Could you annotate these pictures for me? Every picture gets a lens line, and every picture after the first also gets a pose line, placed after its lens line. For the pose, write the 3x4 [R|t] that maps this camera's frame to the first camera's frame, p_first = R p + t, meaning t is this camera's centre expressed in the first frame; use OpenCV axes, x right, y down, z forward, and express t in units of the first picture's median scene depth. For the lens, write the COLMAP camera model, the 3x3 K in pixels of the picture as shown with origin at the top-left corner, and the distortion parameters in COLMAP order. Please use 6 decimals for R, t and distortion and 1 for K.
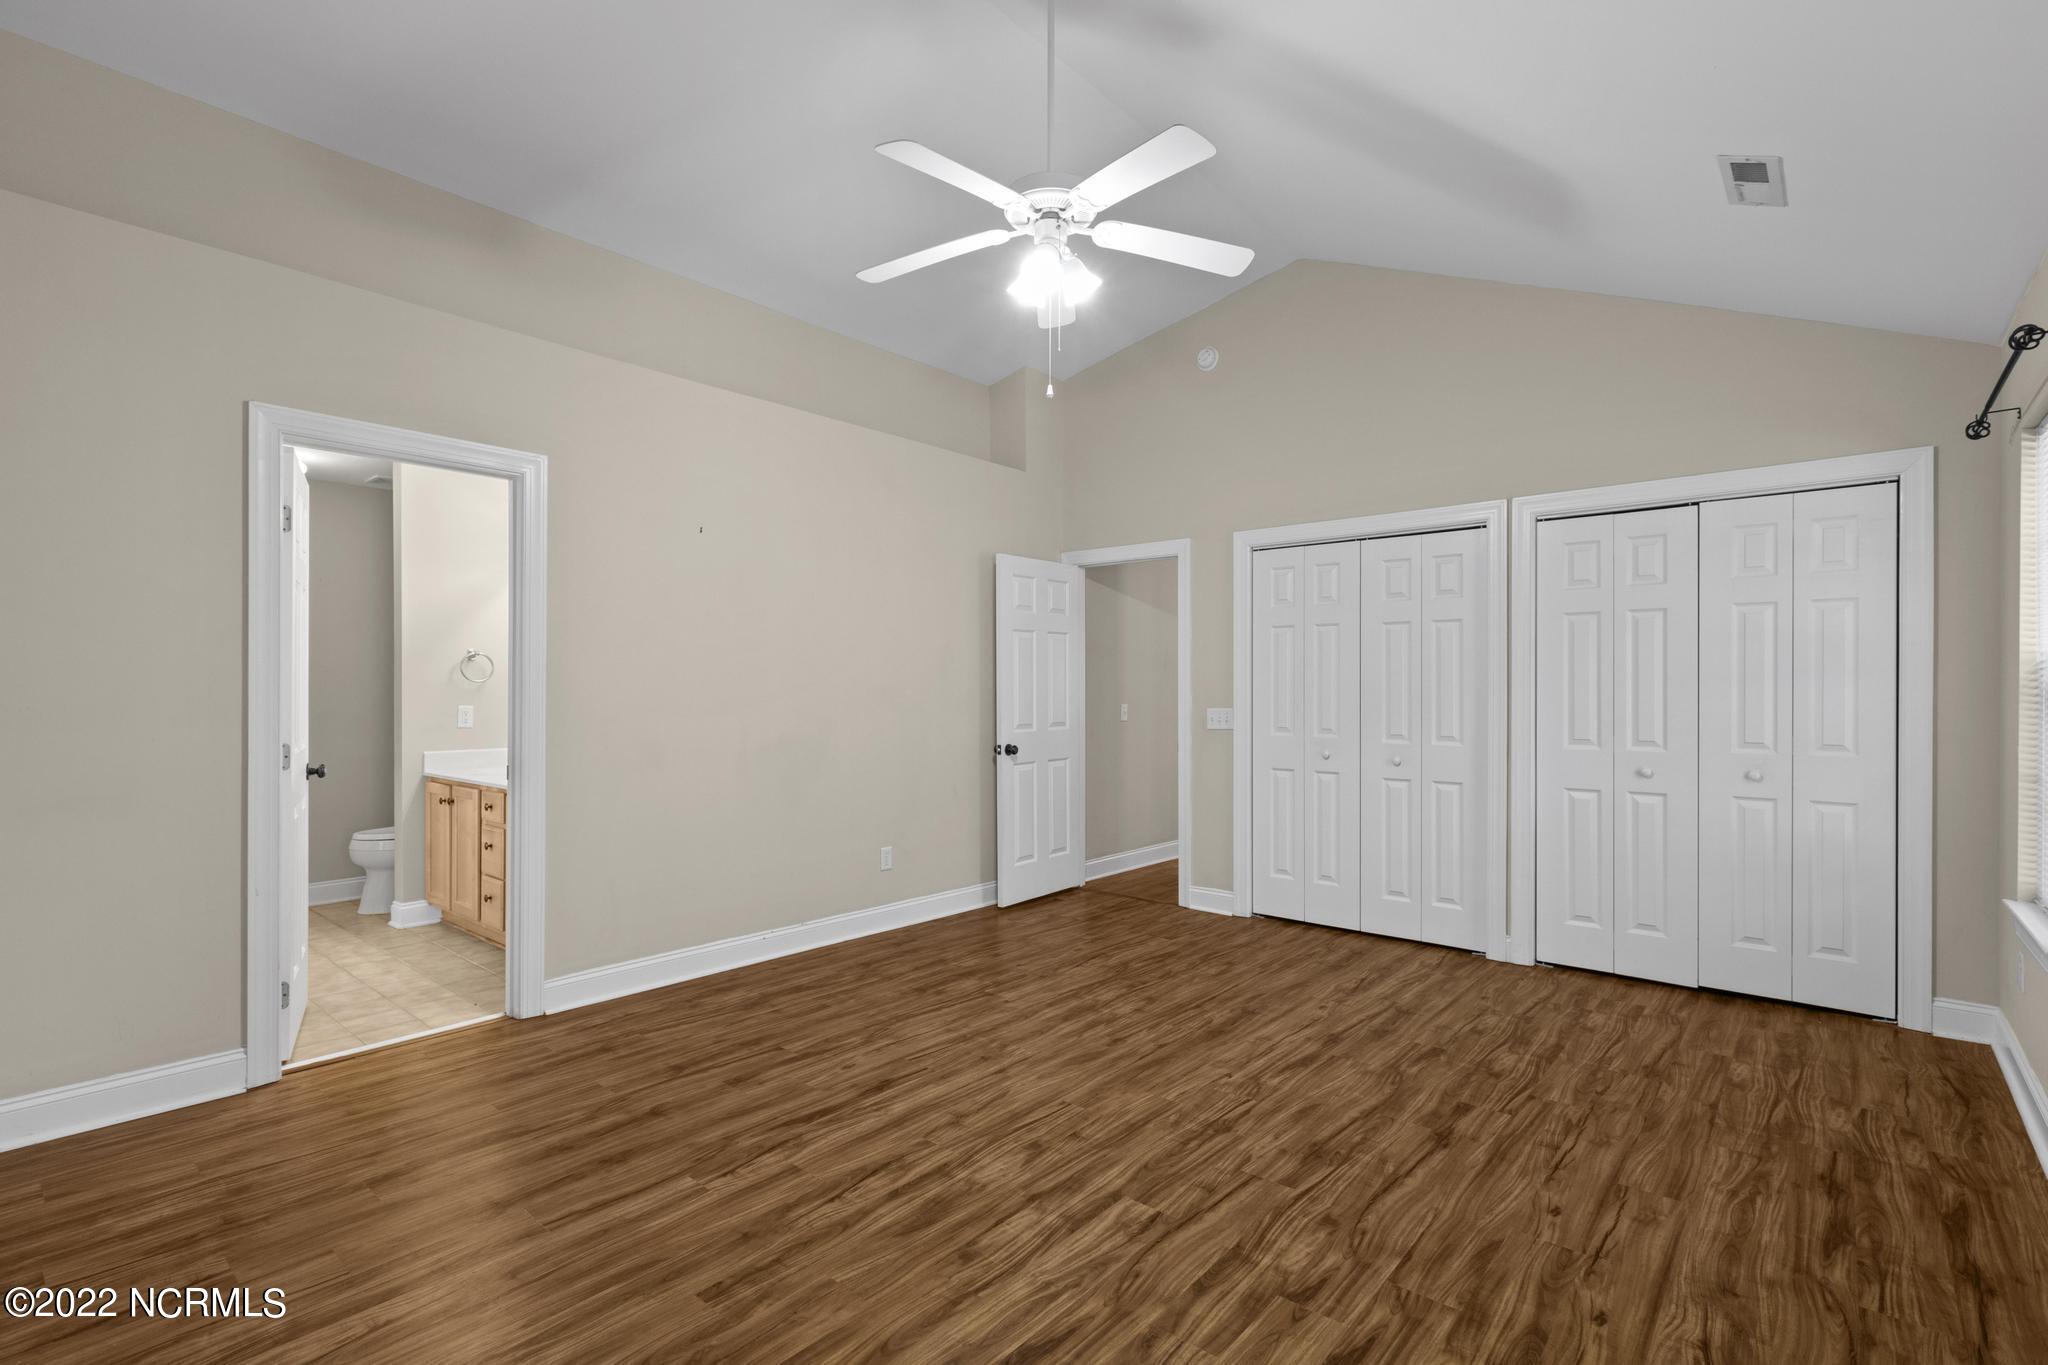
lens RADIAL K [[930.2, 0, 1024.0], [0, 930.2, 682.5], [0, 0, 1]] dist [0.020104, 0.000197]
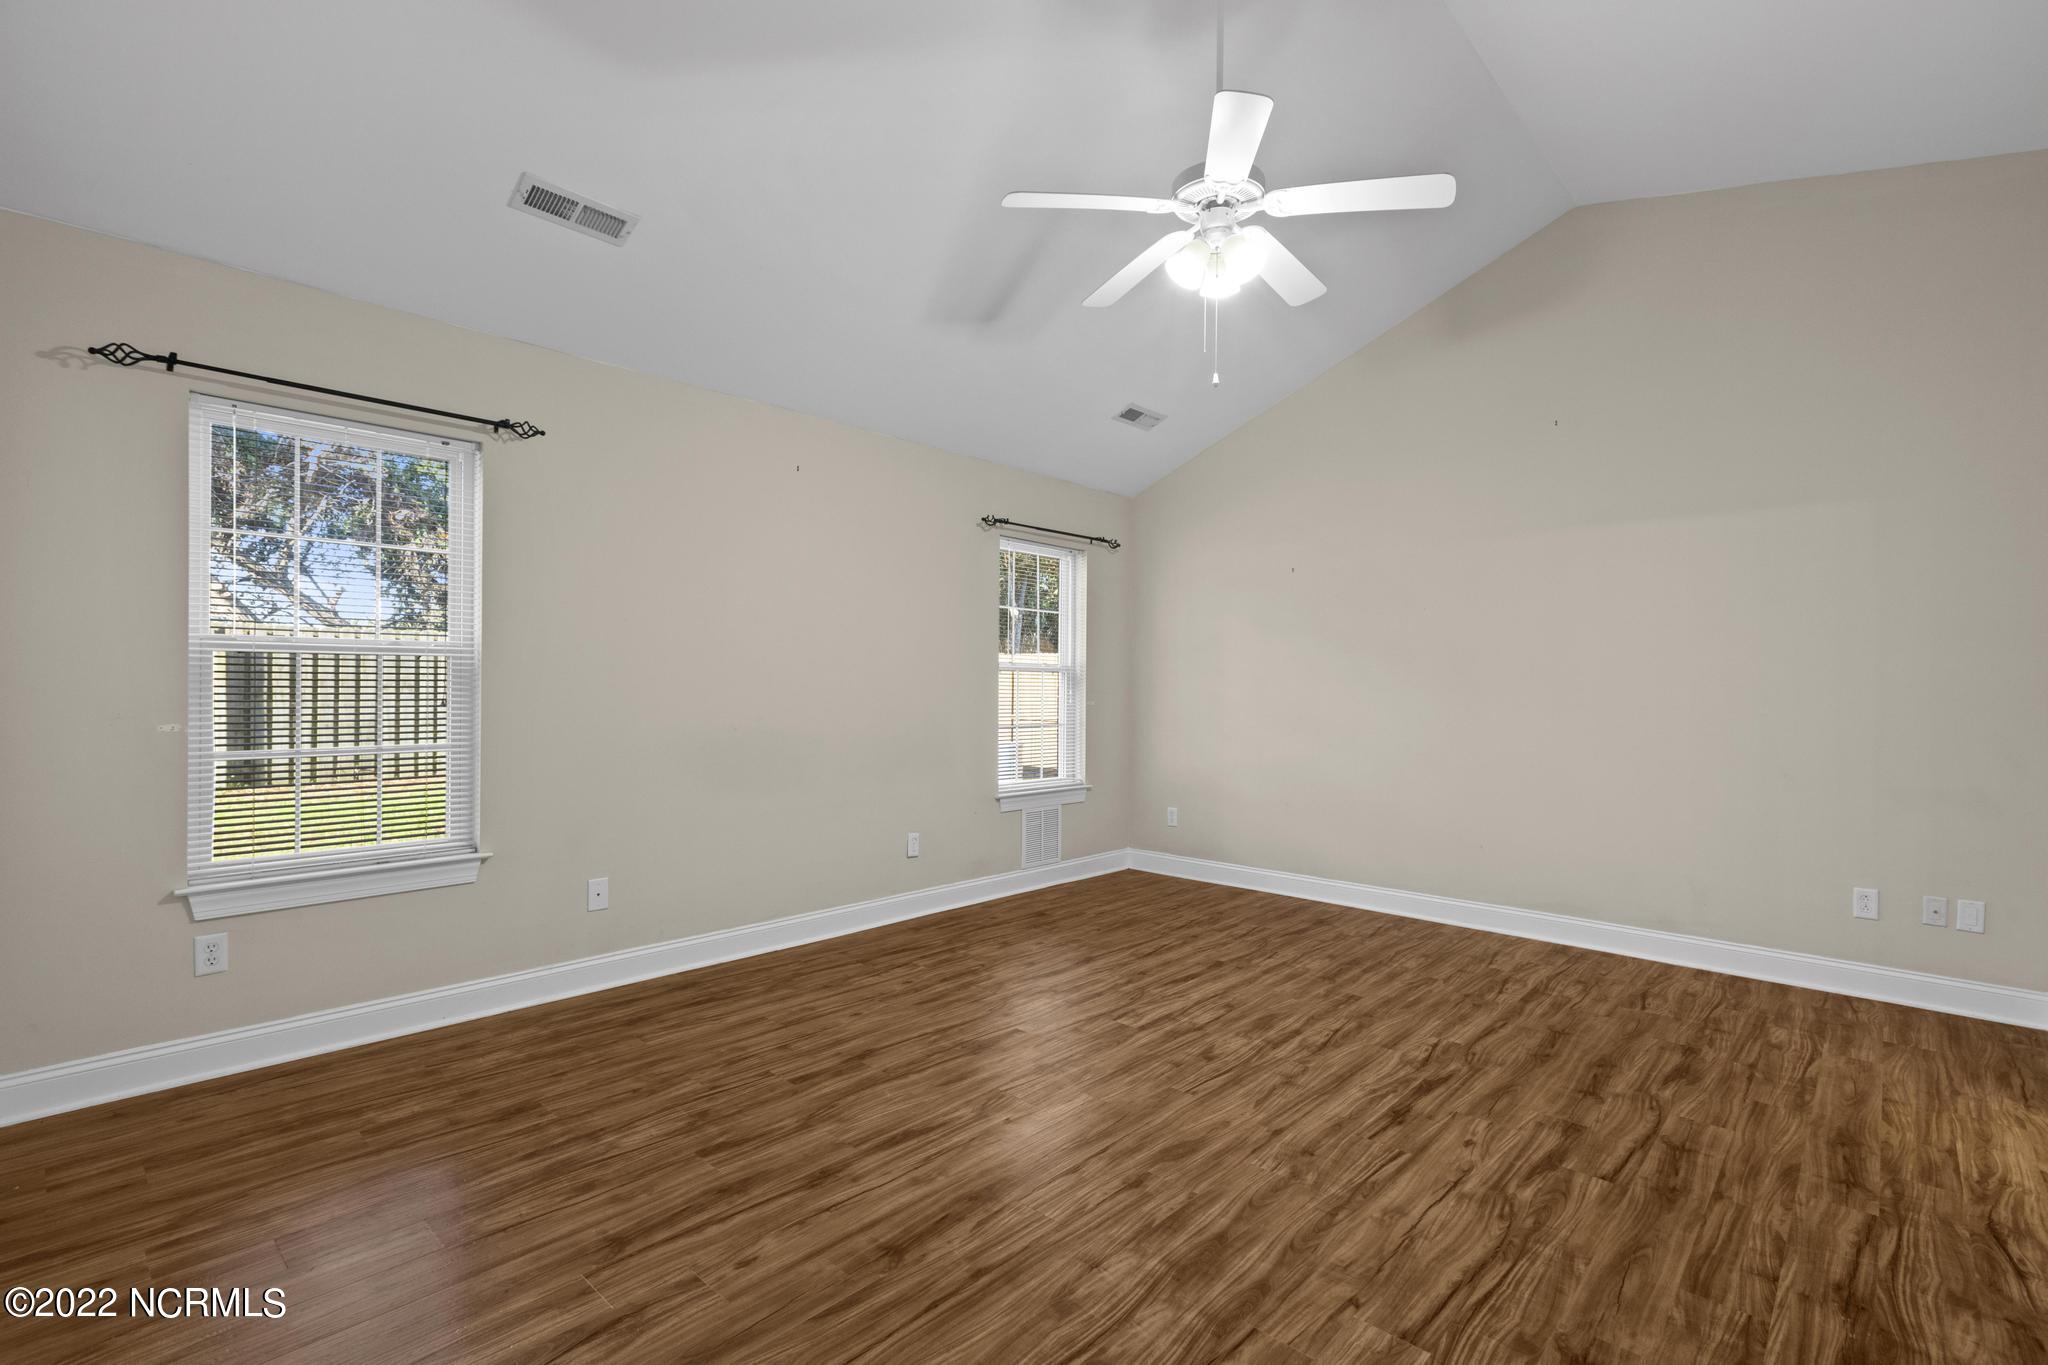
lens RADIAL K [[930.2, 0, 1024.0], [0, 930.2, 682.5], [0, 0, 1]] dist [0.020104, 0.000197]
pose [[-0.999105, -0.014188, 0.039847, 0.193123], [-0.014673, 0.999821, -0.011922, 0.027395], [-0.039671, -0.012496, -0.999135, 2.051264]]
